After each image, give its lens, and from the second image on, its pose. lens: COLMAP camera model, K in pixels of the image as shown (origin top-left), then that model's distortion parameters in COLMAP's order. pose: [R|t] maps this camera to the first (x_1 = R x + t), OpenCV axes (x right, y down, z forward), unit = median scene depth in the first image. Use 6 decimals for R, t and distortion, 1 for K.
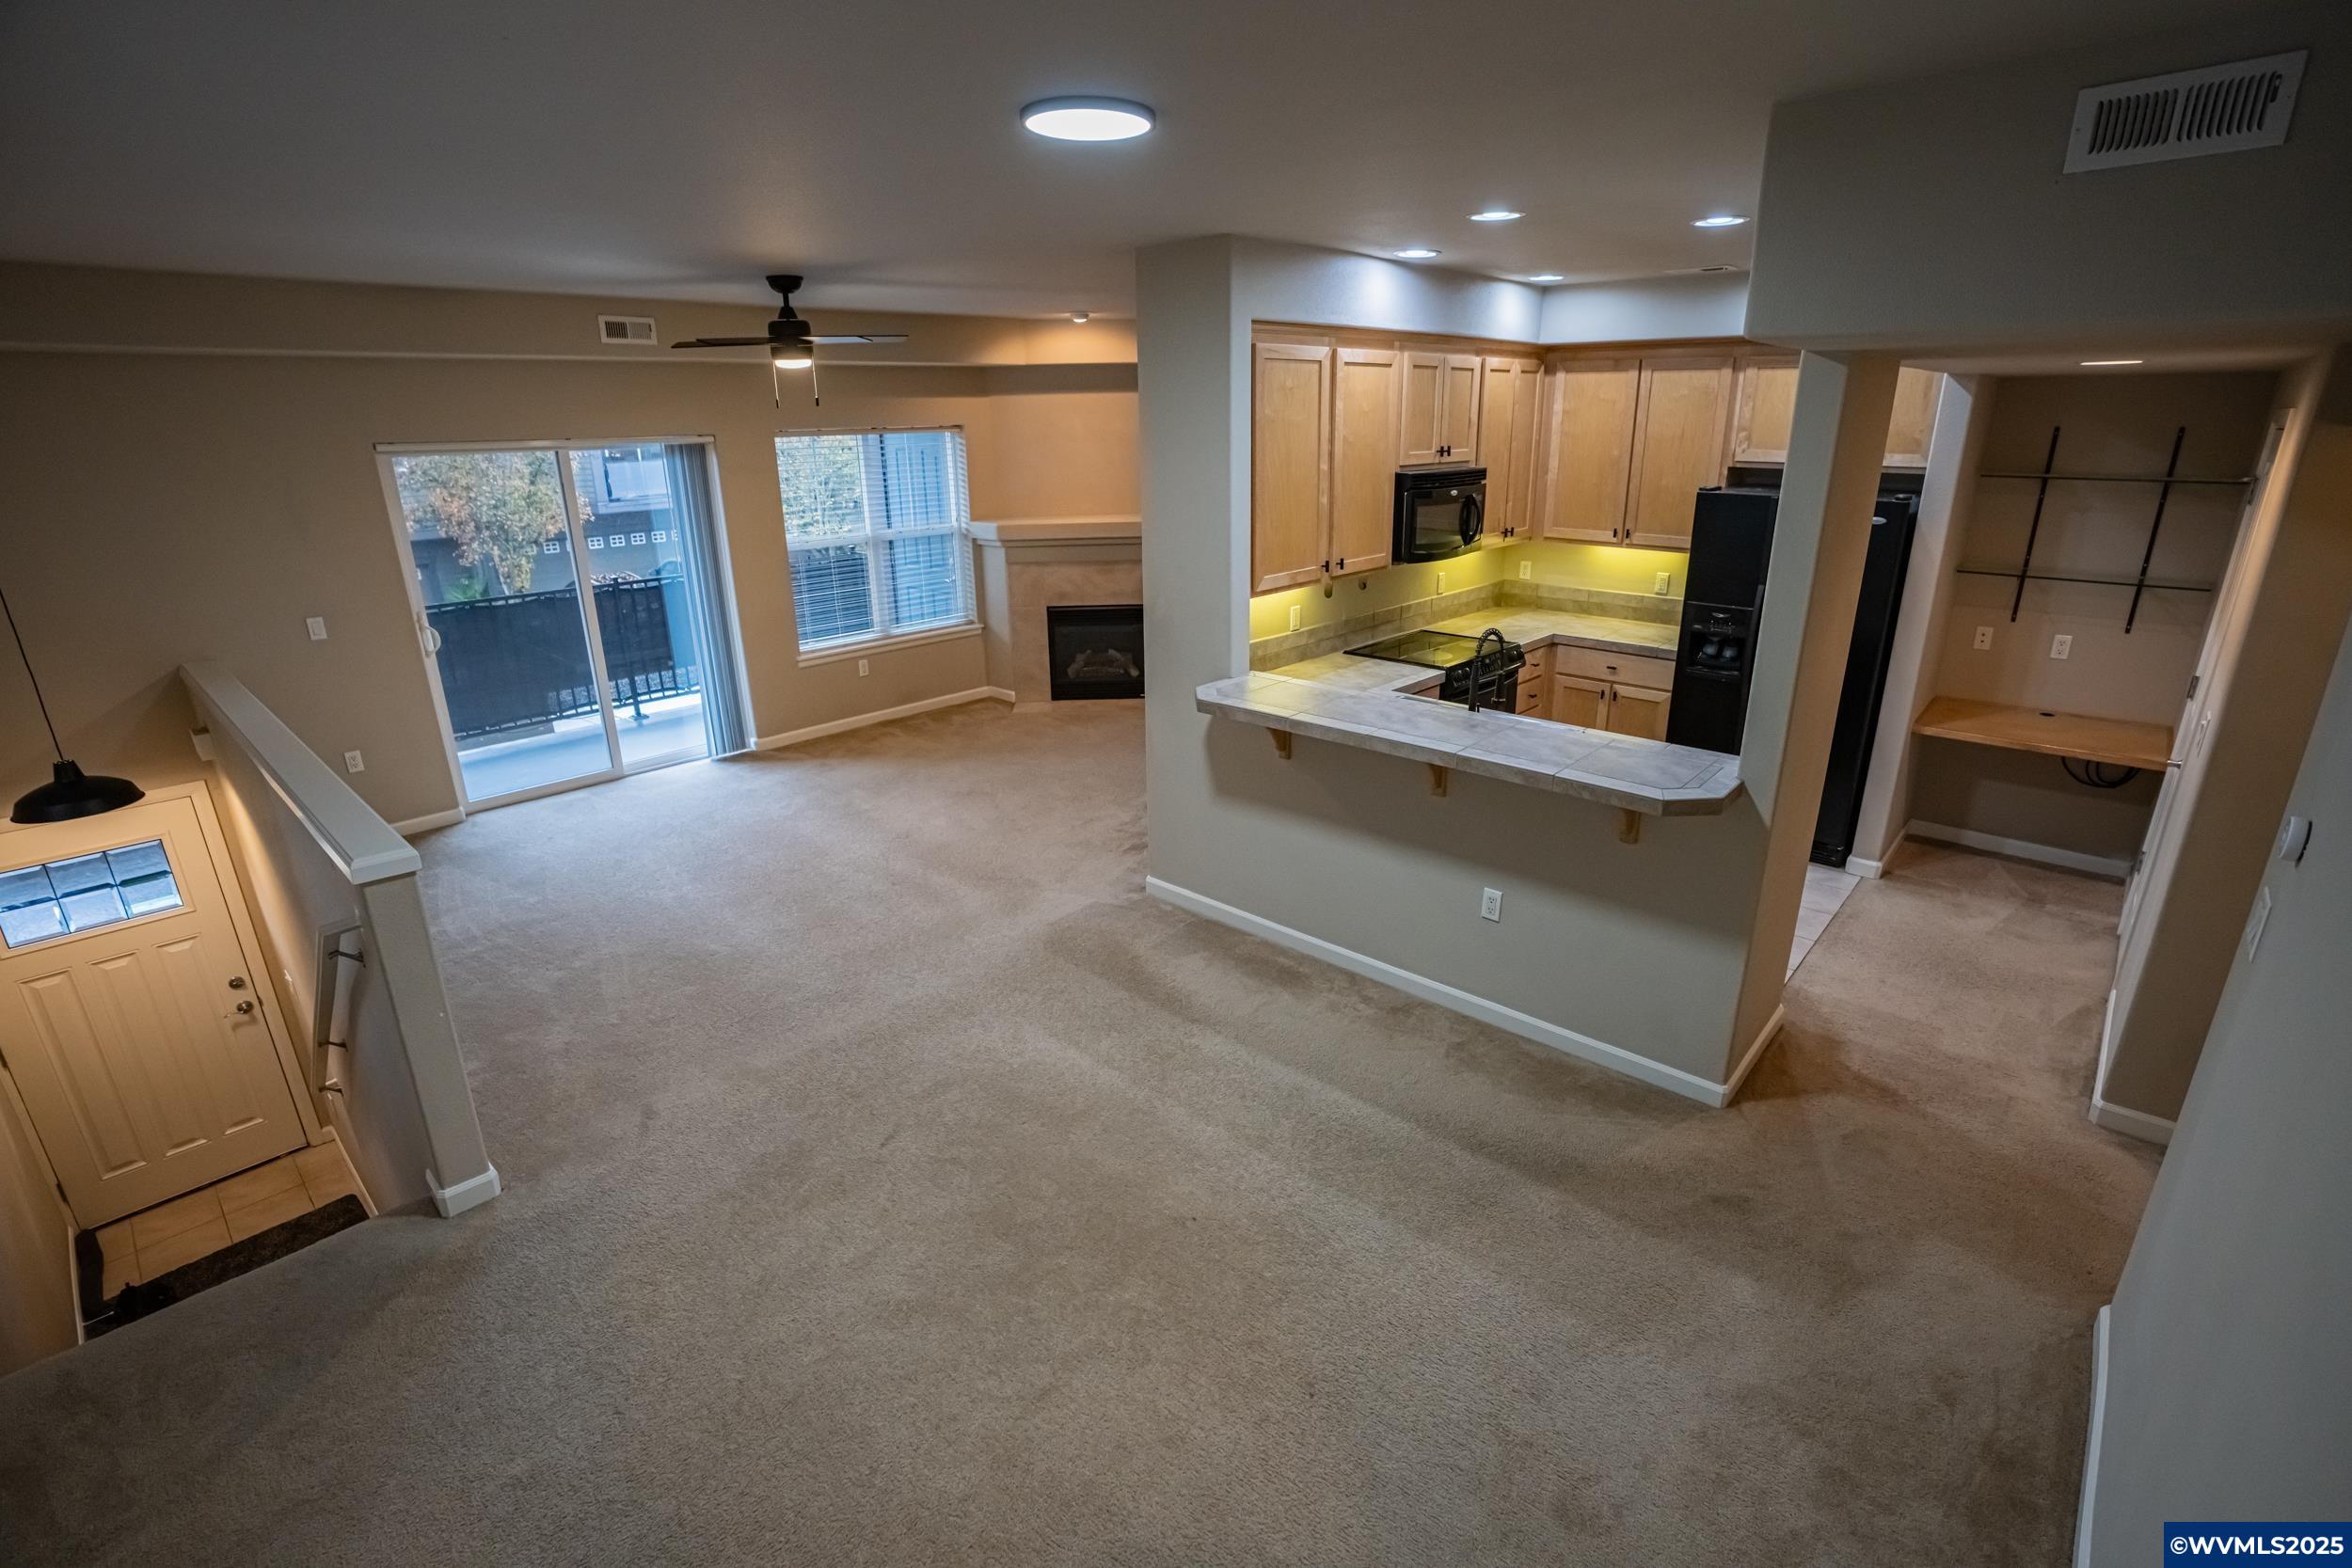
lens RADIAL K [[1080.6, 0, 1184.3], [0, 1080.6, 785.0], [0, 0, 1]] dist [-0.073631, 0.029387]
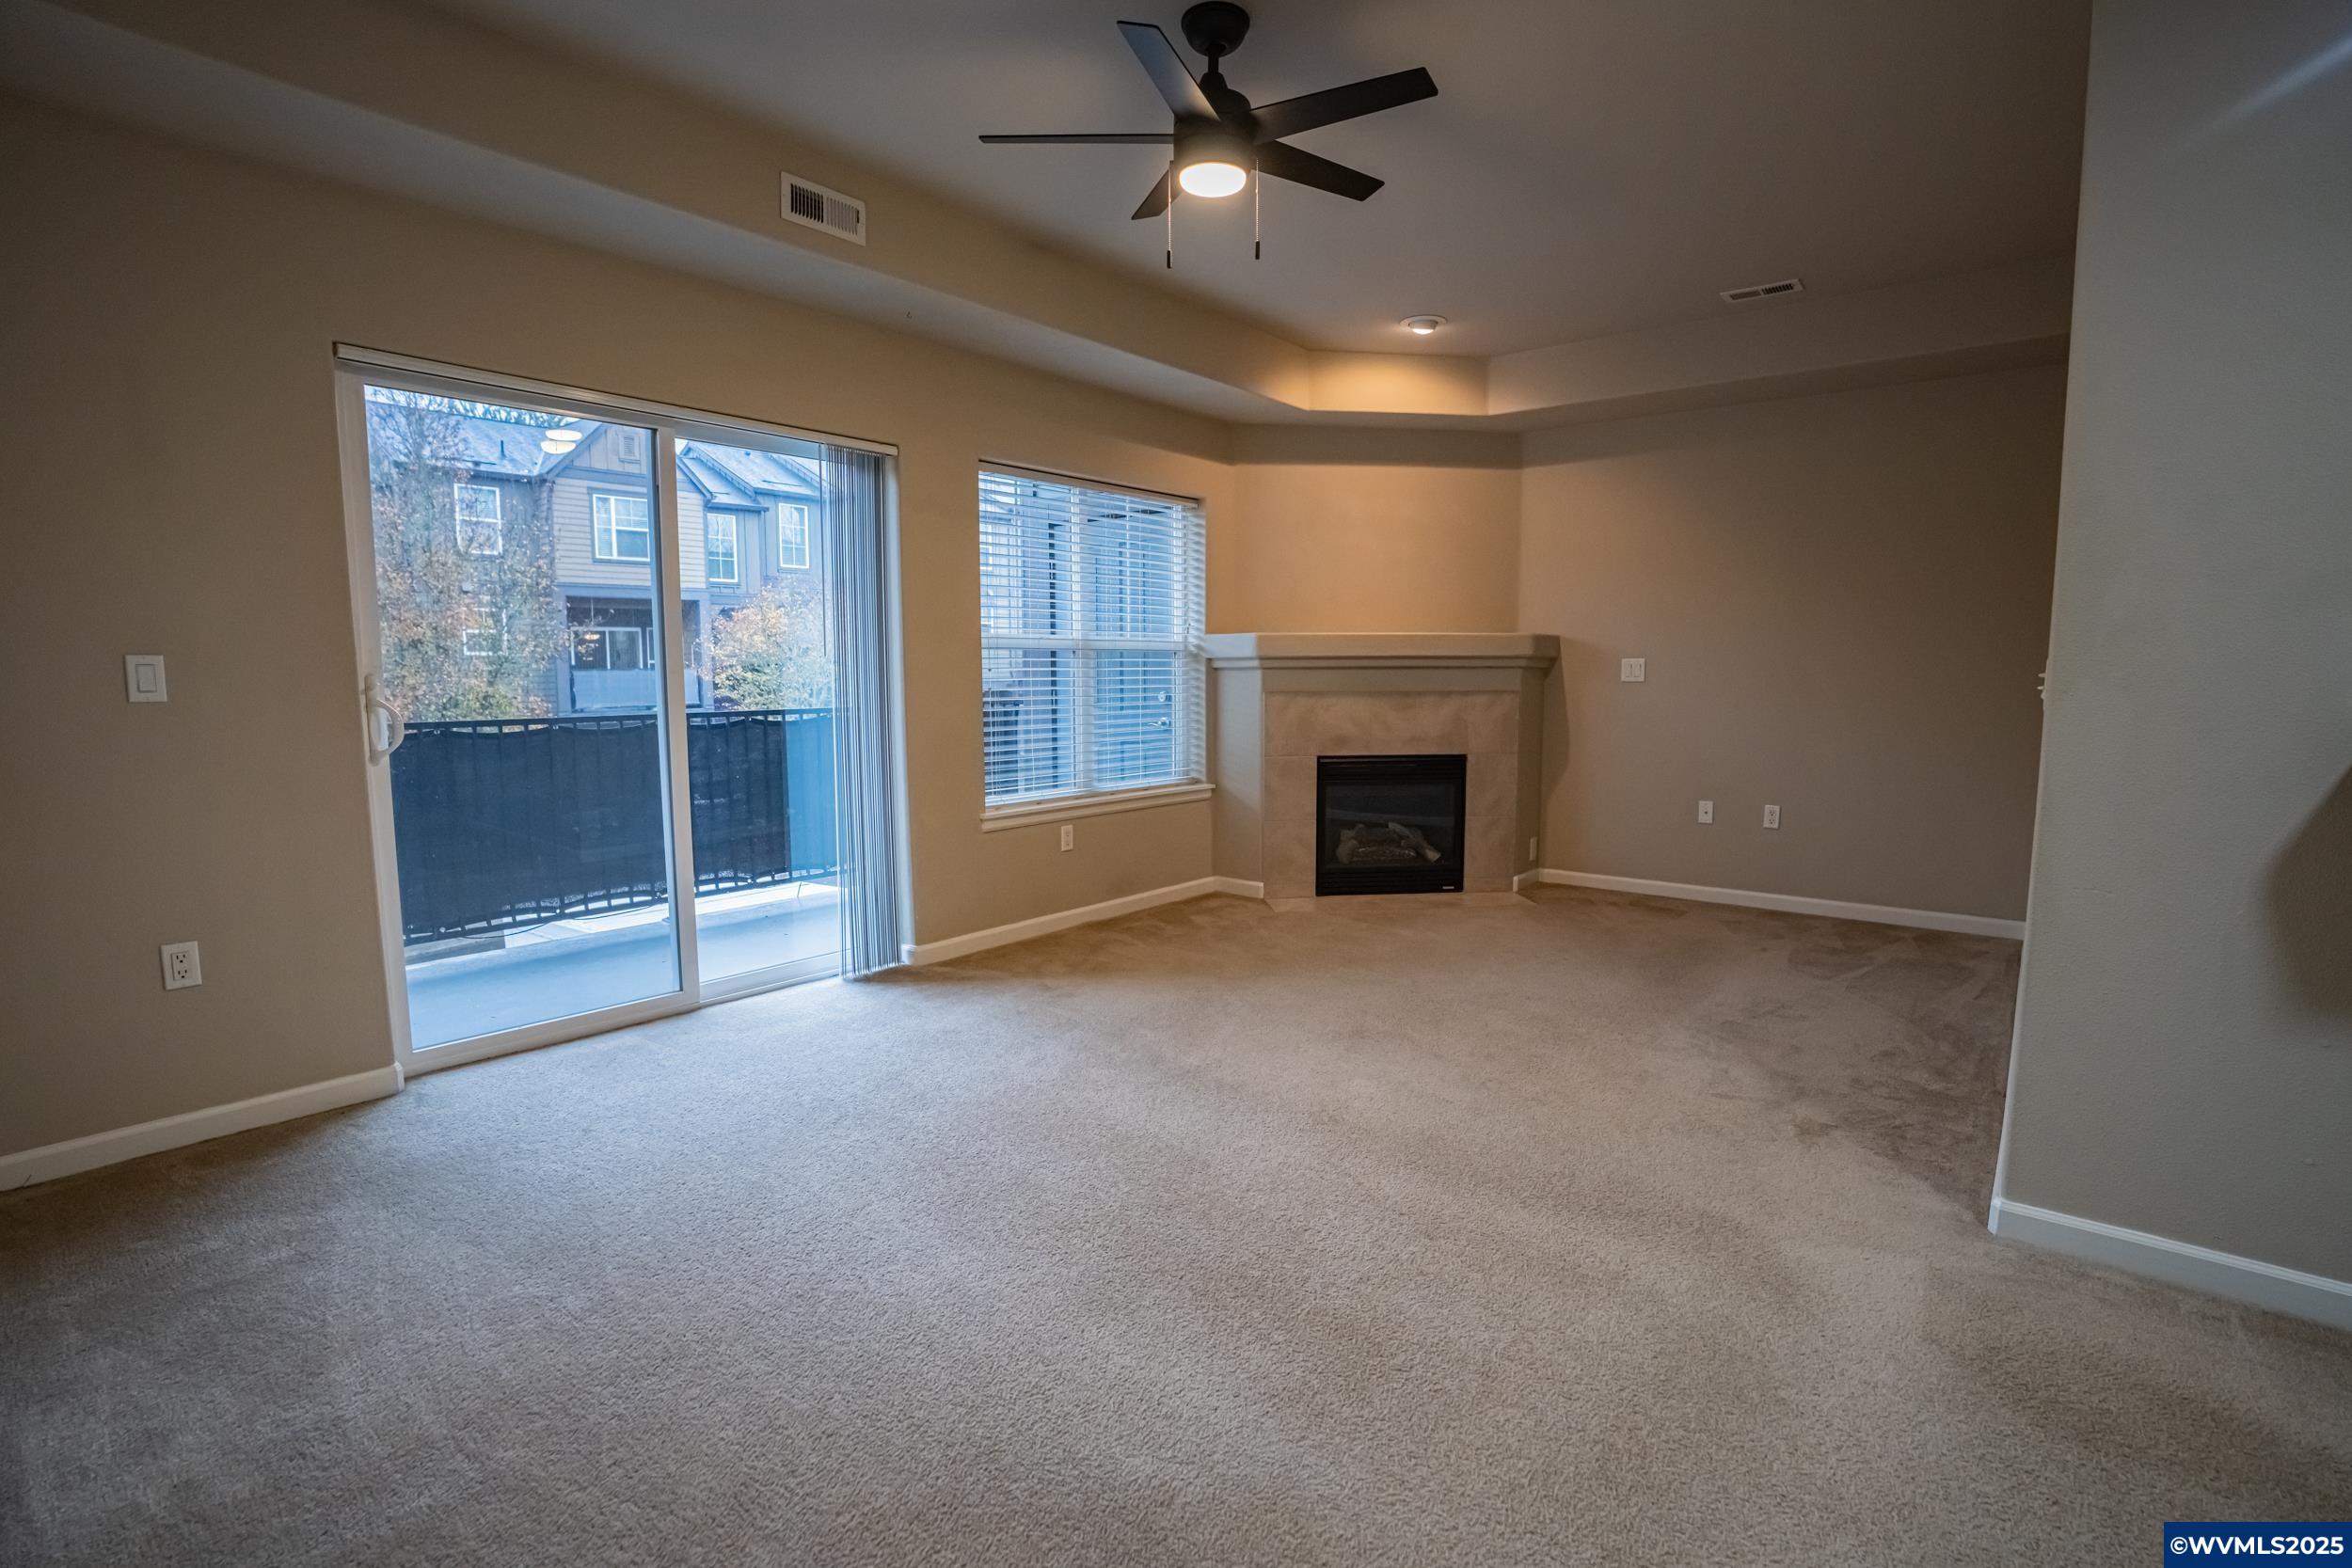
lens RADIAL K [[1096.1, 0, 1183.4], [0, 1096.1, 784.8], [0, 0, 1]] dist [-0.073371, 0.030378]
pose [[0.998637, 0.002018, 0.052163, -0.255787], [0.009715, 0.974613, -0.223686, 0.006246], [-0.051290, 0.223888, 0.973264, 0.344592]]
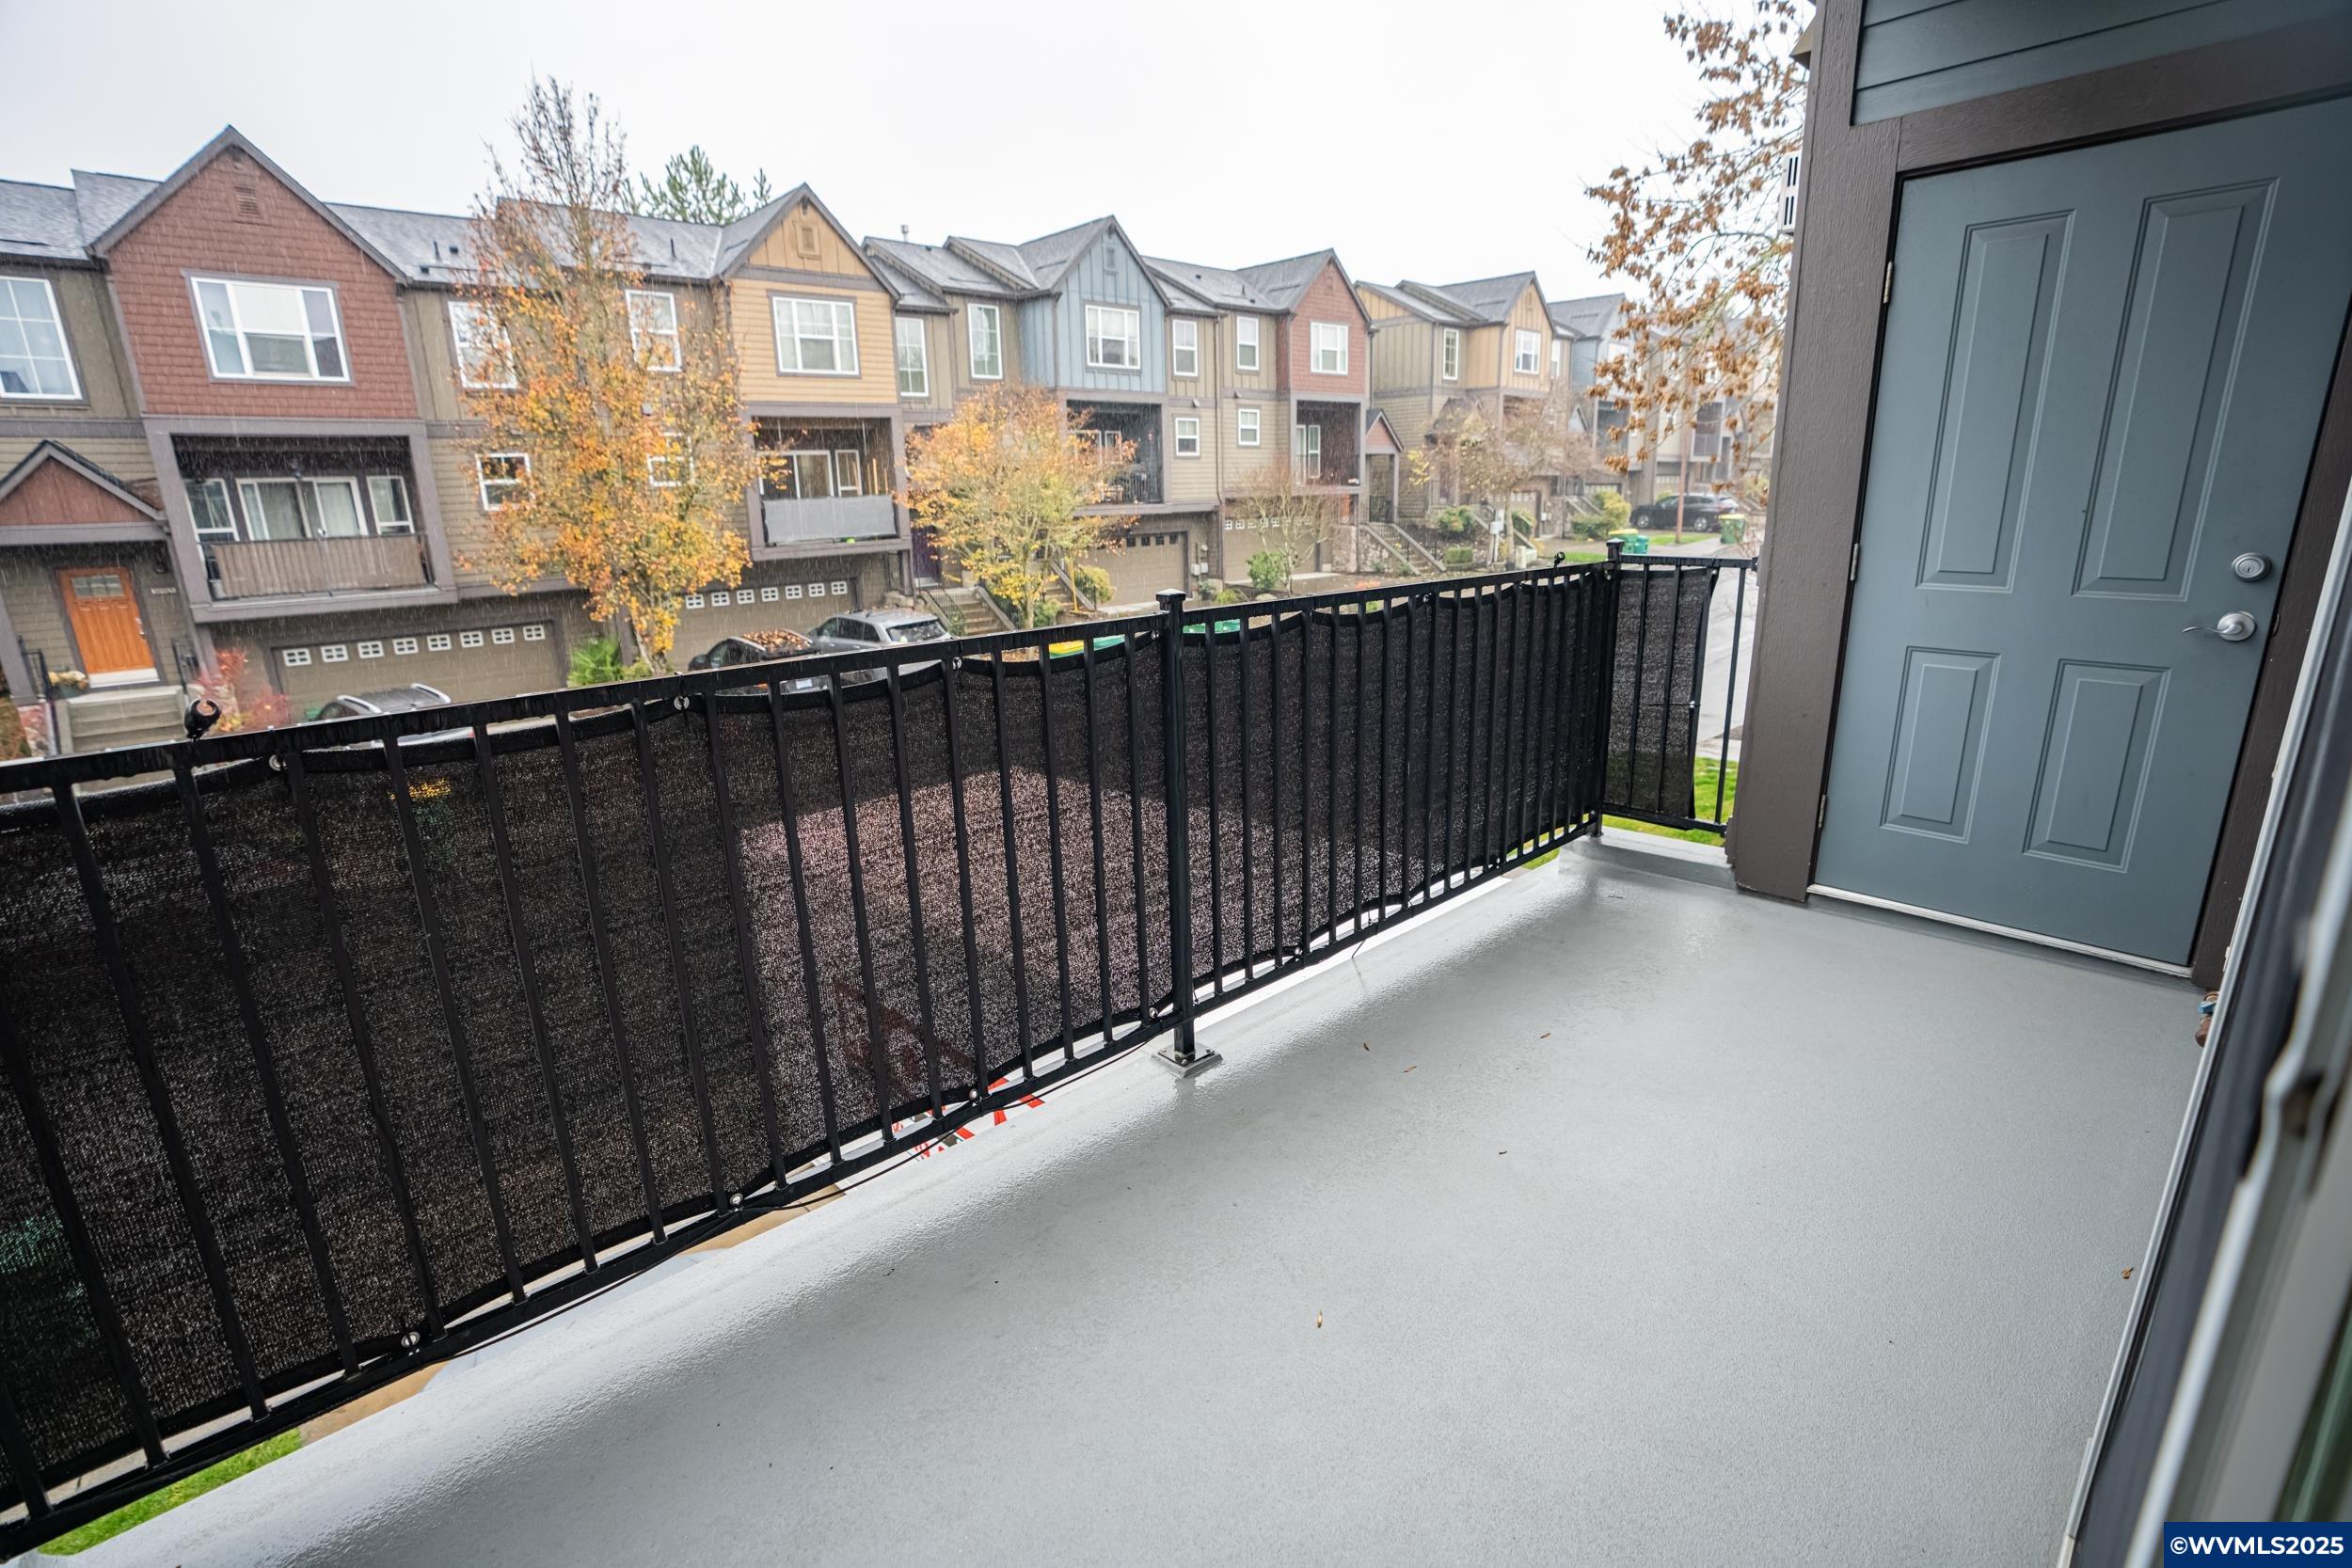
lens RADIAL K [[1080.6, 0, 1184.3], [0, 1080.6, 785.0], [0, 0, 1]] dist [-0.073631, 0.029387]
pose [[0.996562, 0.009563, -0.082295, -0.521250], [-0.014463, 0.998144, -0.059157, -0.131289], [0.081576, 0.060144, 0.994851, 0.733012]]
